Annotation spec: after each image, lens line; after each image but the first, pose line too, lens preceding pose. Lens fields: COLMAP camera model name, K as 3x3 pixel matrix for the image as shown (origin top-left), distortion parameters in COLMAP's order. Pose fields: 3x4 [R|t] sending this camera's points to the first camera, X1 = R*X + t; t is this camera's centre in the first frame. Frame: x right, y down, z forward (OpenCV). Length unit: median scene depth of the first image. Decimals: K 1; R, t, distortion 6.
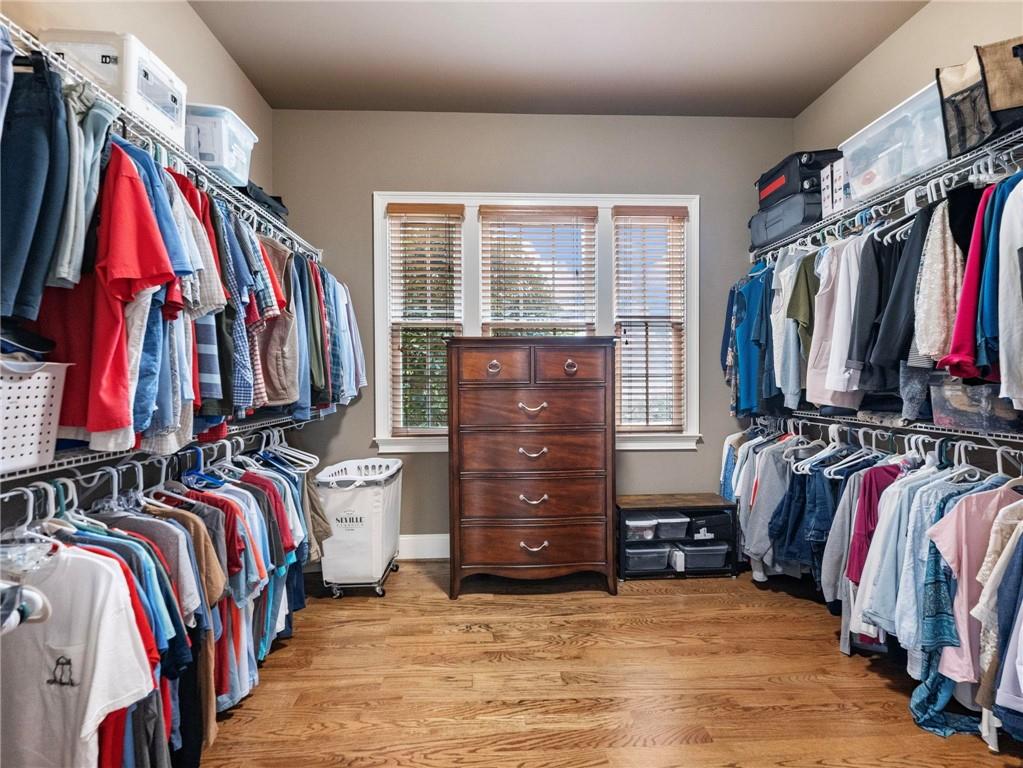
lens RADIAL K [[472.0, 0, 512.4], [0, 472.0, 382.6], [0, 0, 1]] dist [0.000151, 0.000001]
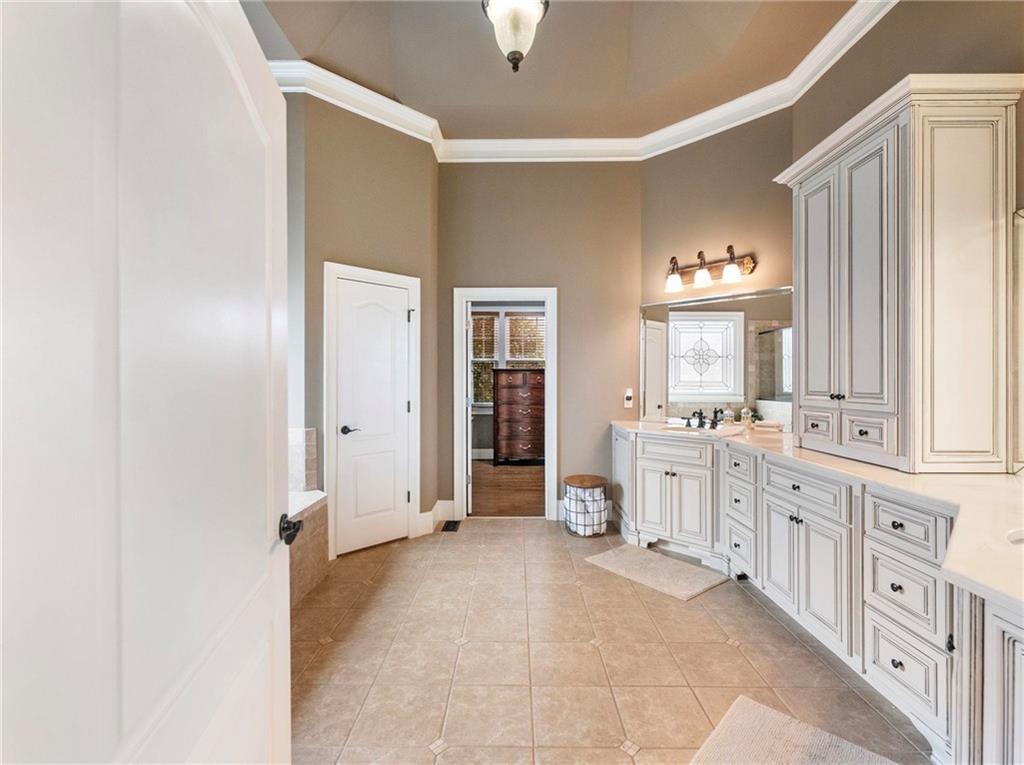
lens RADIAL K [[472.4, 0, 511.6], [0, 472.4, 382.1], [0, 0, 1]] dist [0.000151, 0.000001]
pose [[0.998199, -0.001736, -0.059966, 0.113958], [-0.000601, 0.999242, -0.038935, 0.075285], [0.059988, 0.038901, 0.997441, -1.502794]]
